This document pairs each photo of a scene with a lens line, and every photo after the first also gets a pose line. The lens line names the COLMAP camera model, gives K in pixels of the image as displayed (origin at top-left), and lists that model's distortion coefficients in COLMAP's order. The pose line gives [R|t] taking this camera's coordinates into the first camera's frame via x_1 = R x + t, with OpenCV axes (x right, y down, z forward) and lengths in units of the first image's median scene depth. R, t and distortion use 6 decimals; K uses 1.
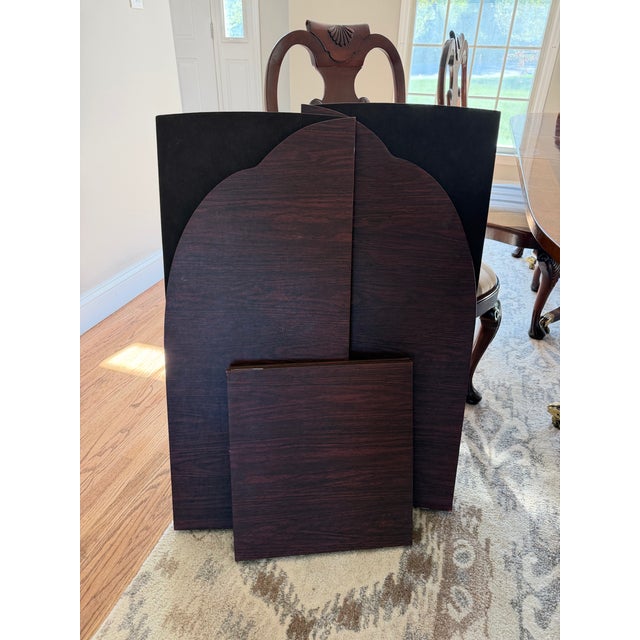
lens RADIAL K [[450.8, 0, 321.8], [0, 450.8, 326.6], [0, 0, 1]] dist [0.017497, -0.024148]
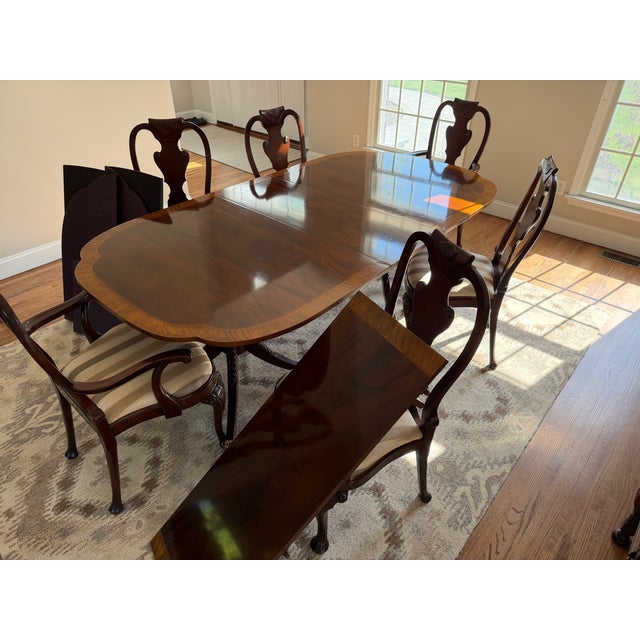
lens RADIAL K [[450.8, 0, 321.9], [0, 450.8, 322.7], [0, 0, 1]] dist [0.017497, -0.024148]
pose [[0.918875, 0.217974, -0.328871, 2.012271], [-0.190338, 0.975027, 0.114431, -0.126519], [0.345601, -0.042551, 0.937416, -0.996292]]
